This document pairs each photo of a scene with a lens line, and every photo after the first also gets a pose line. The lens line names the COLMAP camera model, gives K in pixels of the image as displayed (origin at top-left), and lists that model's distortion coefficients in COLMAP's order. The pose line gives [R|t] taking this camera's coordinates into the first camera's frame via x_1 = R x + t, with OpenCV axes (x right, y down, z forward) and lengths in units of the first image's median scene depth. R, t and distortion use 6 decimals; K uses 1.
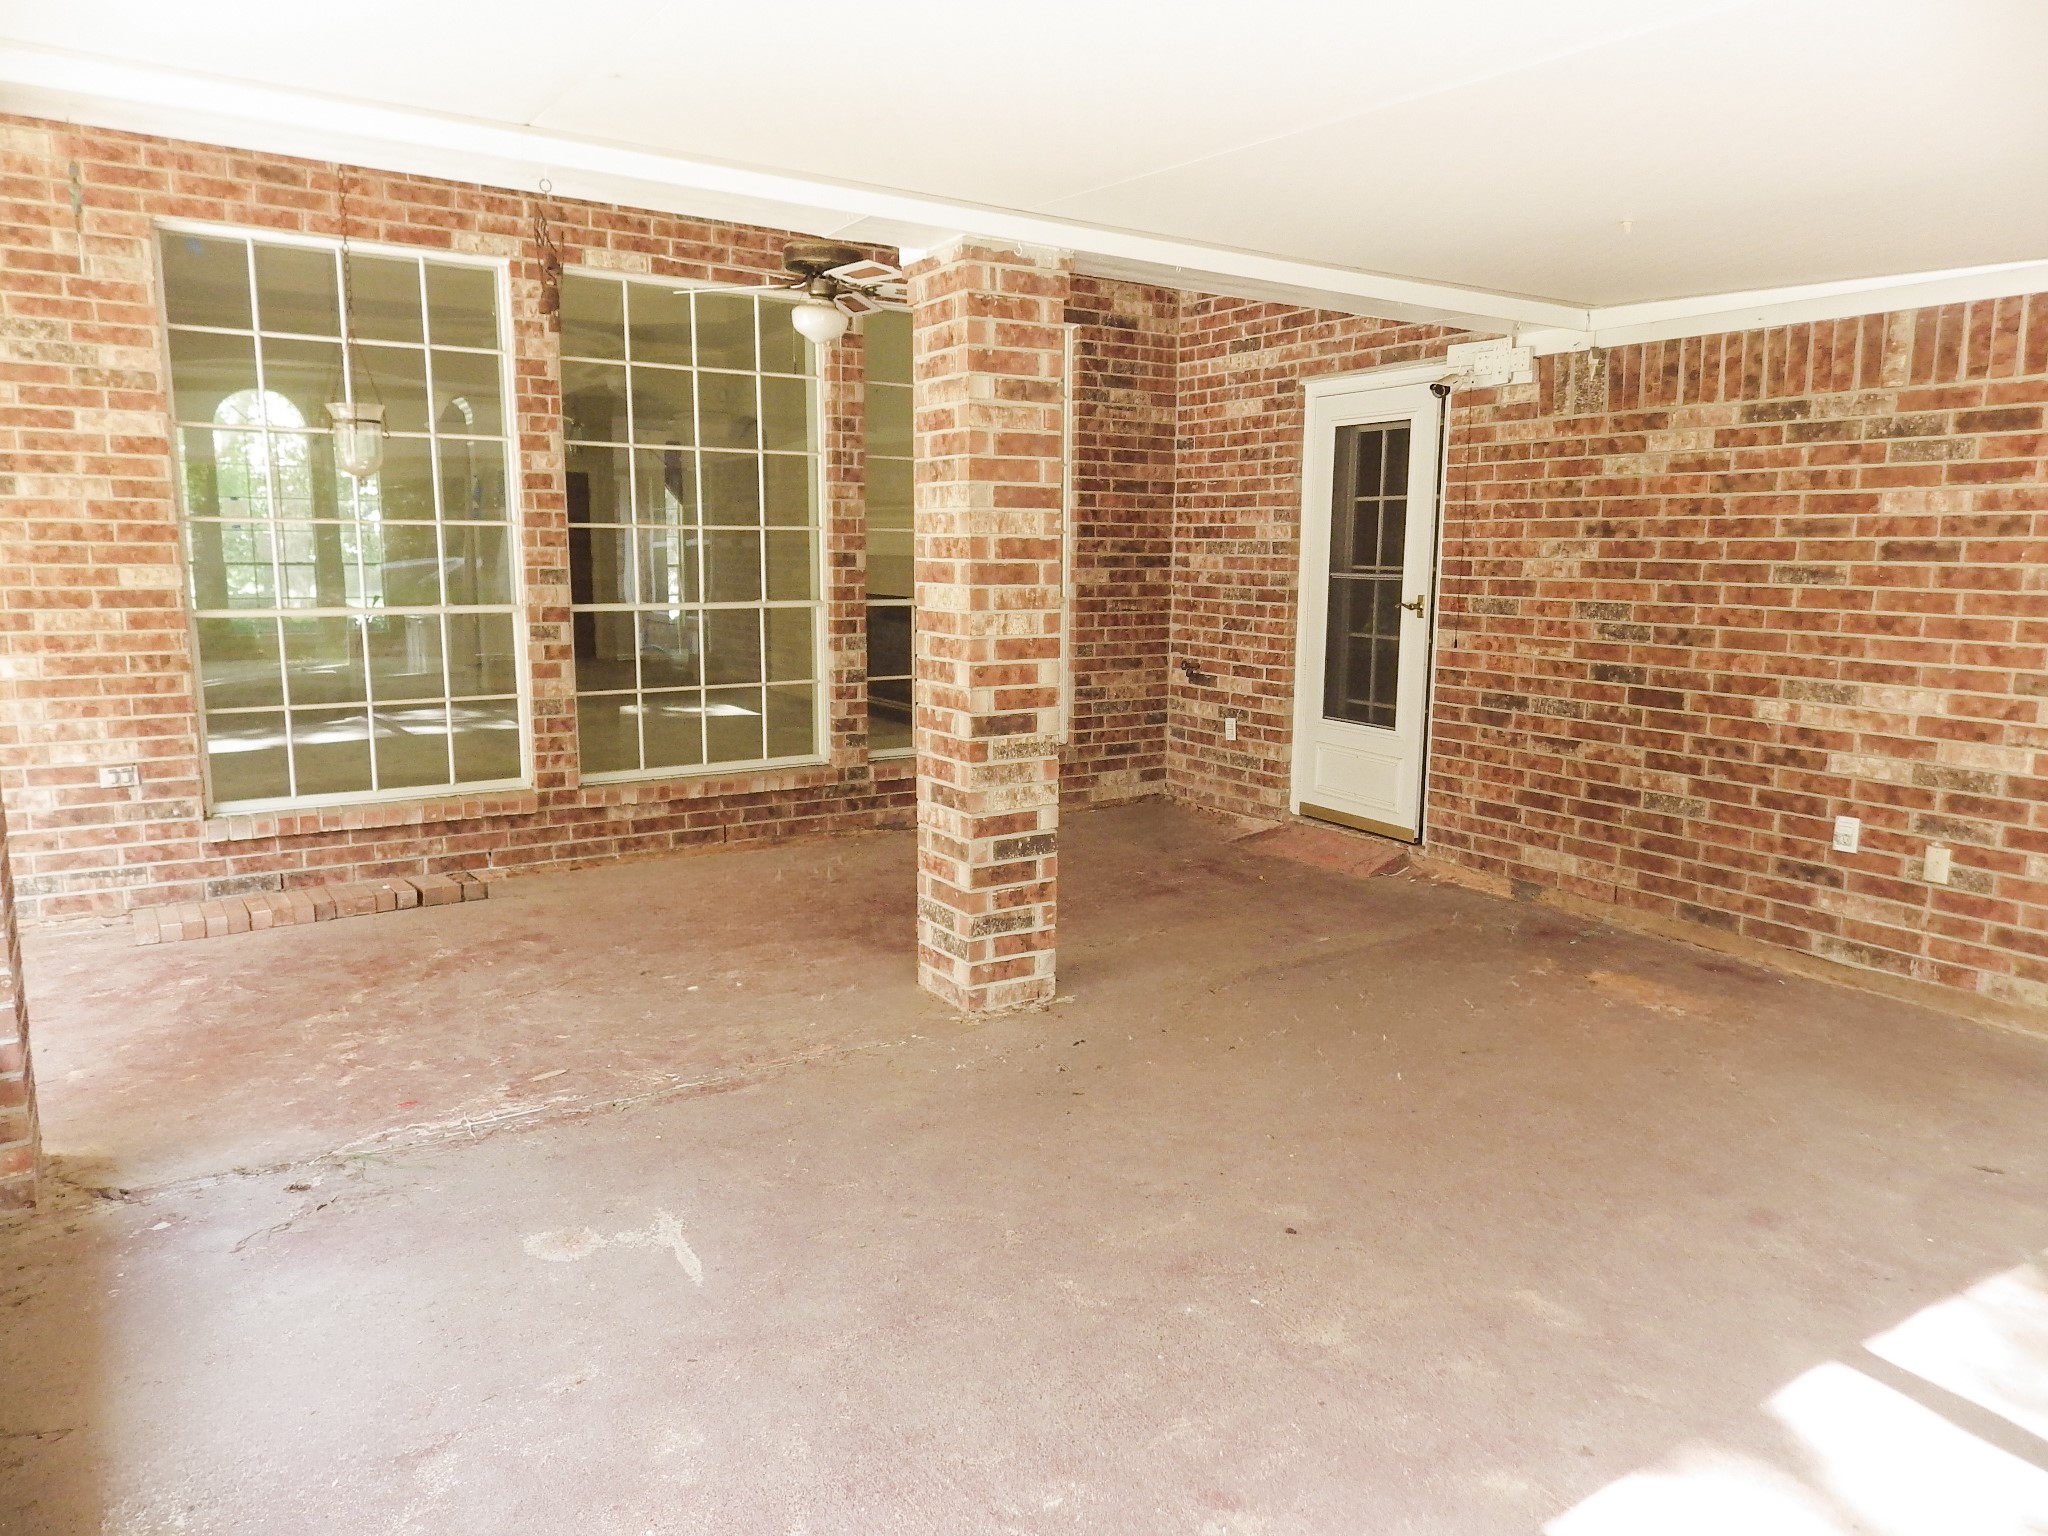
lens RADIAL K [[1363.9, 0, 1036.0], [0, 1363.9, 764.0], [0, 0, 1]] dist [0.007000, -0.006905]
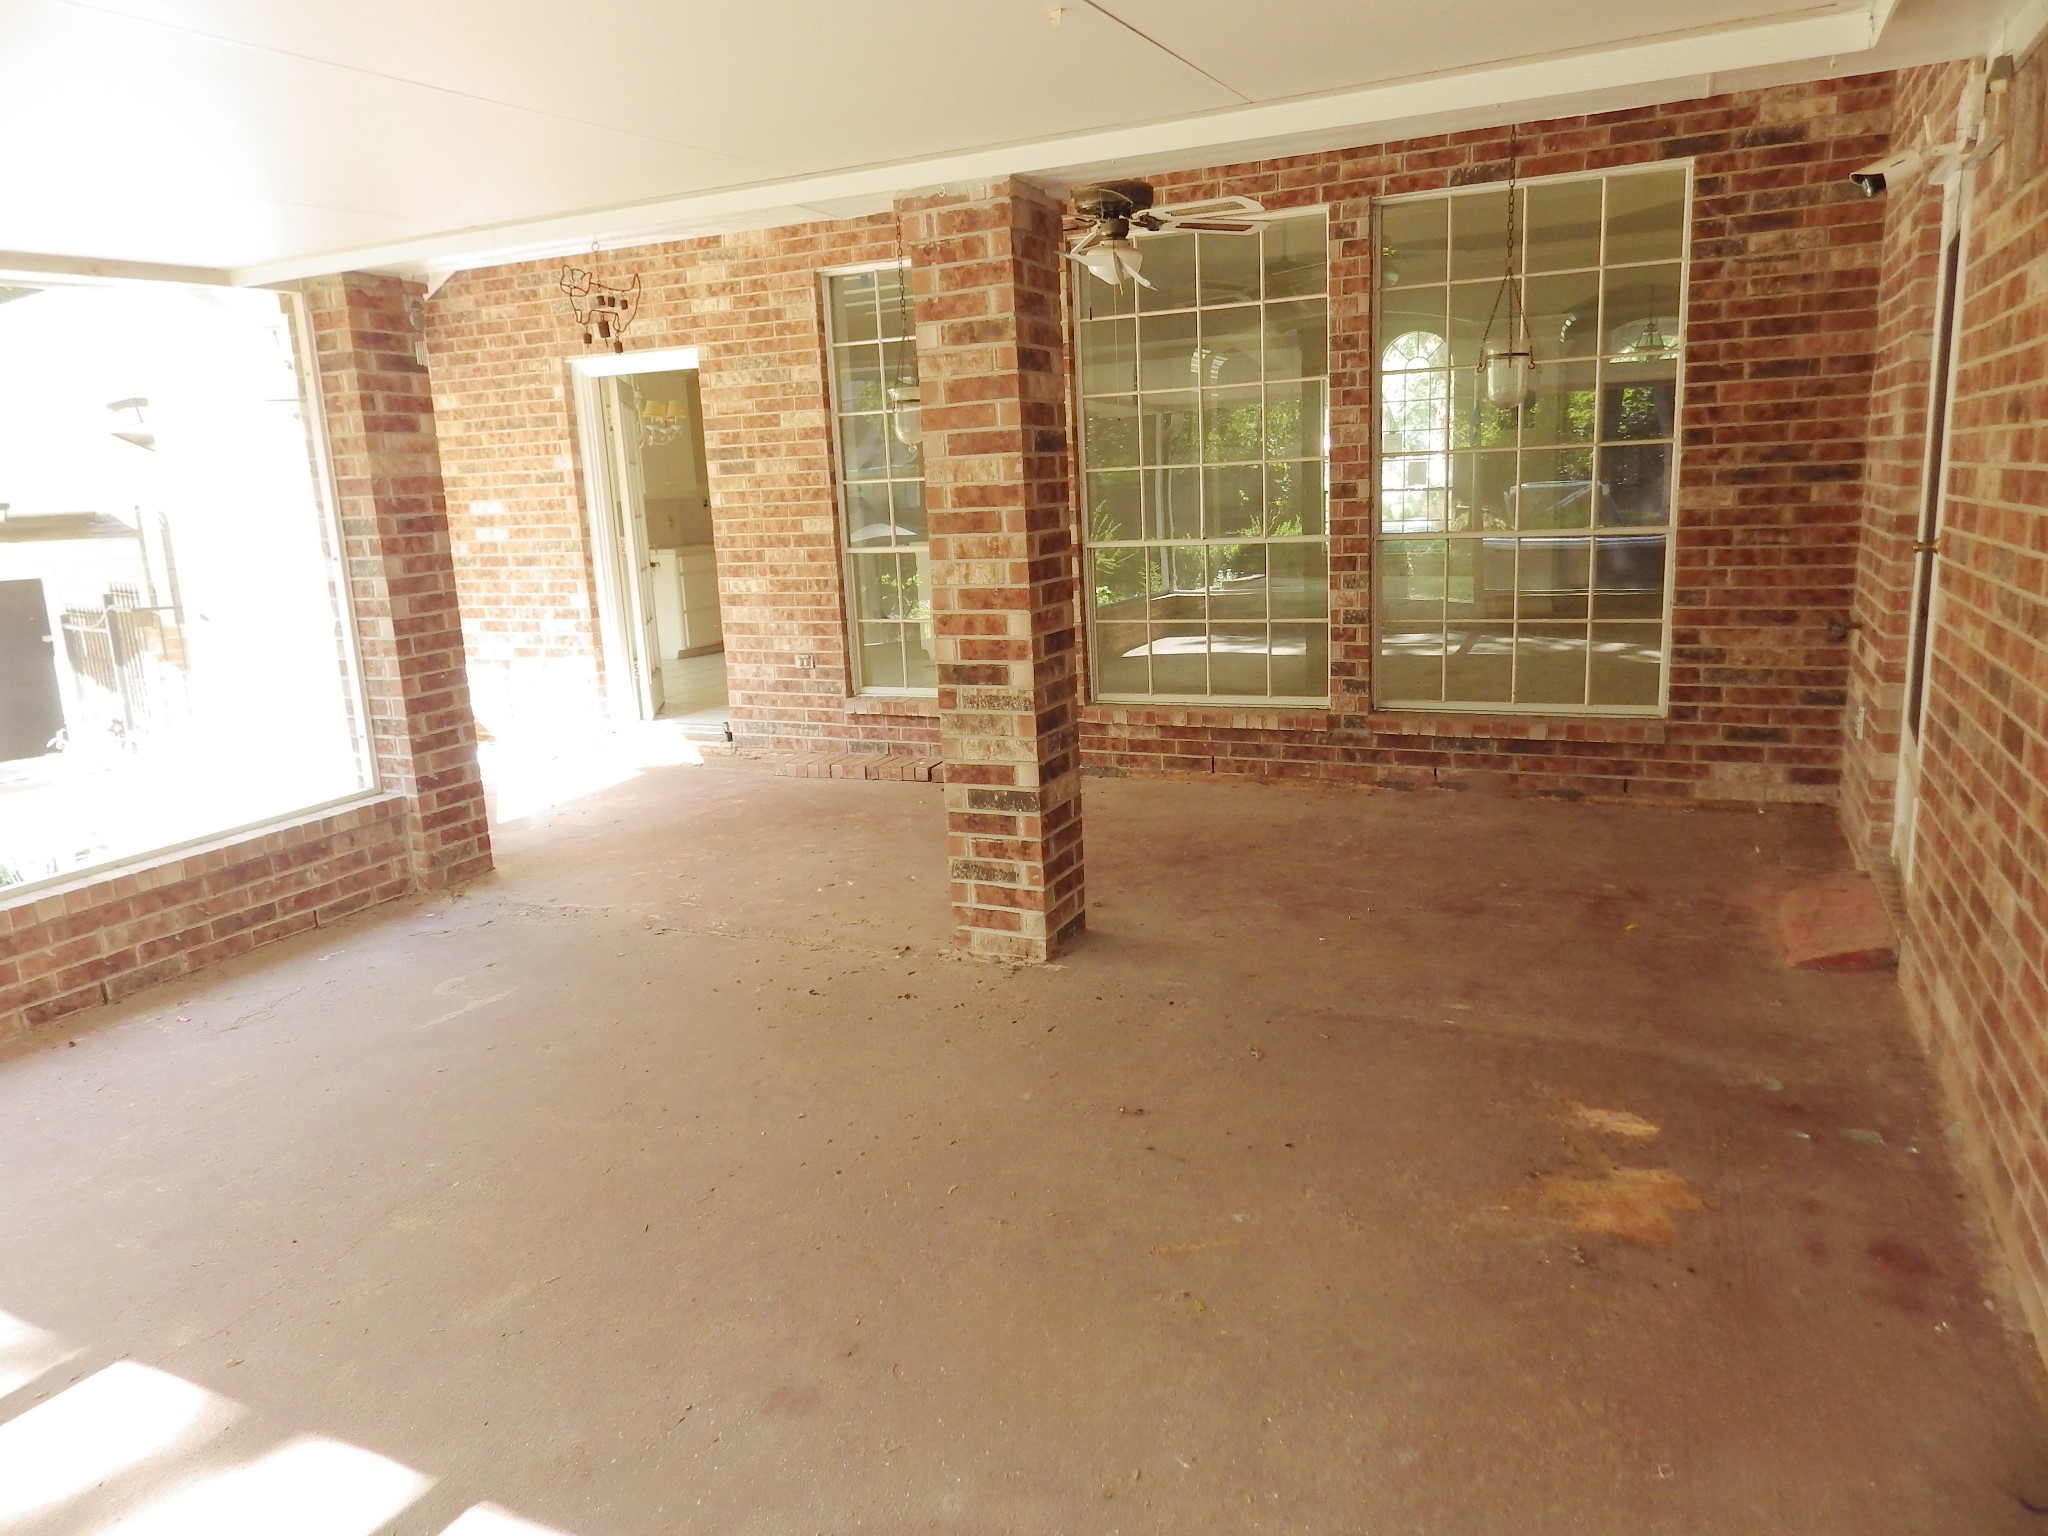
lens RADIAL K [[1363.9, 0, 1034.7], [0, 1363.9, 764.3], [0, 0, 1]] dist [0.007000, -0.006905]
pose [[0.528321, 0.138971, -0.837594, 0.715394], [-0.084155, 0.990227, 0.111214, -0.066475], [0.844864, 0.011731, 0.534853, 0.426674]]
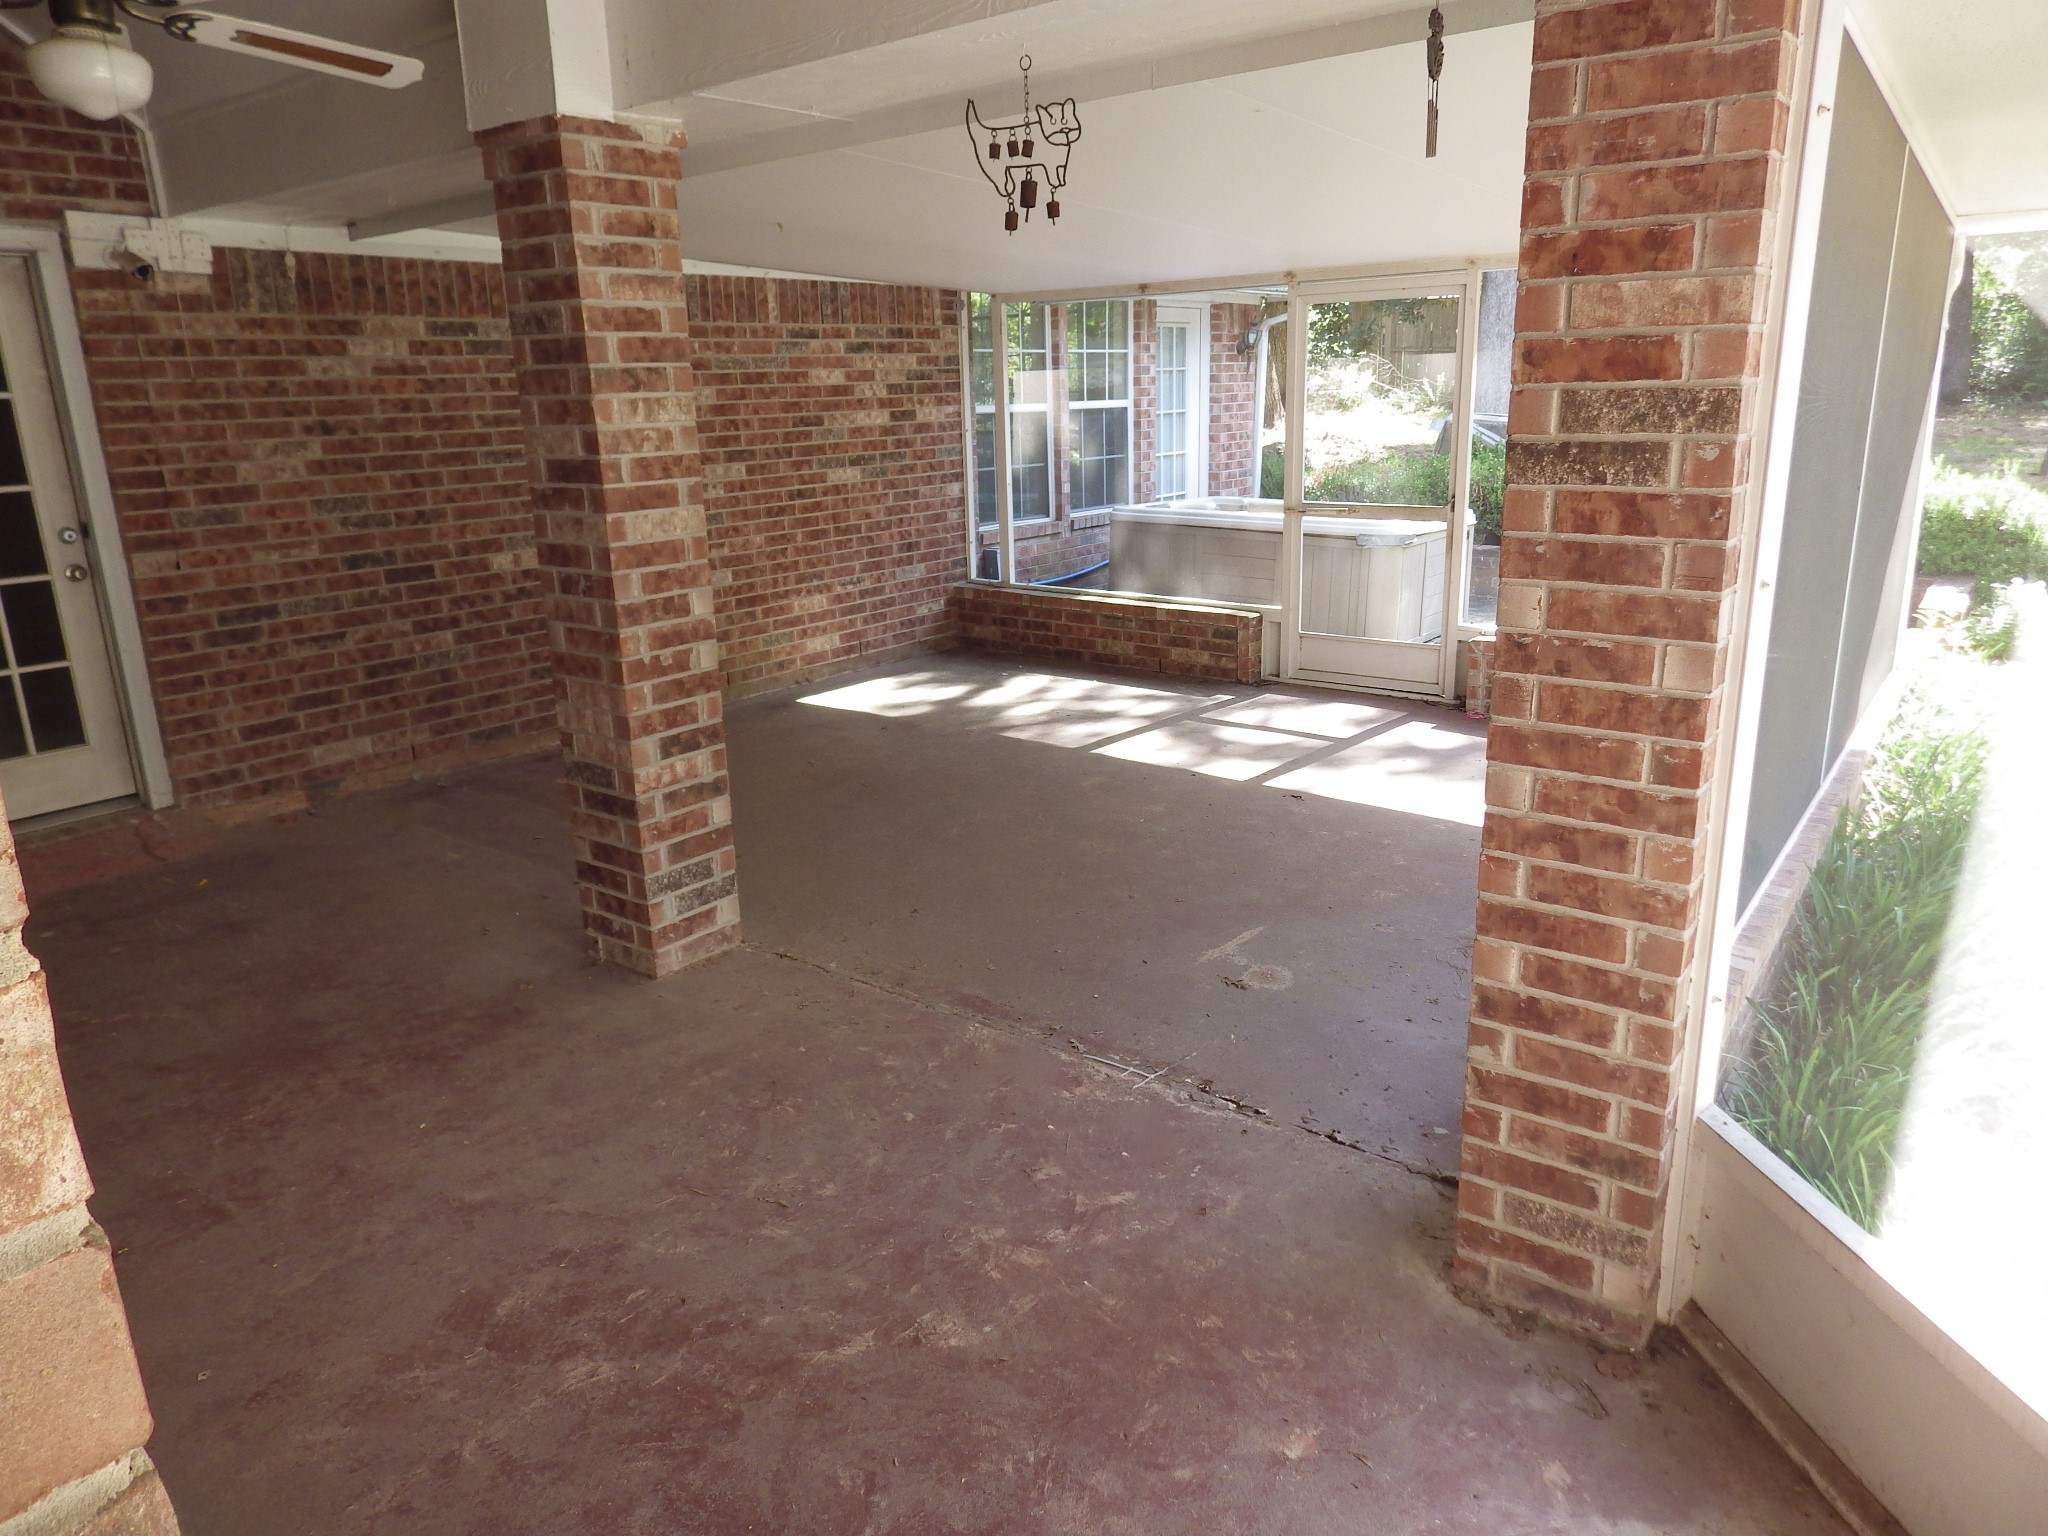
lens RADIAL K [[1363.9, 0, 1029.5], [0, 1363.9, 767.9], [0, 0, 1]] dist [0.007000, -0.006905]
pose [[-0.330802, -0.257169, 0.907984, -0.842357], [0.171524, 0.929742, 0.325822, -0.188773], [-0.927981, 0.263524, -0.263450, 0.889792]]
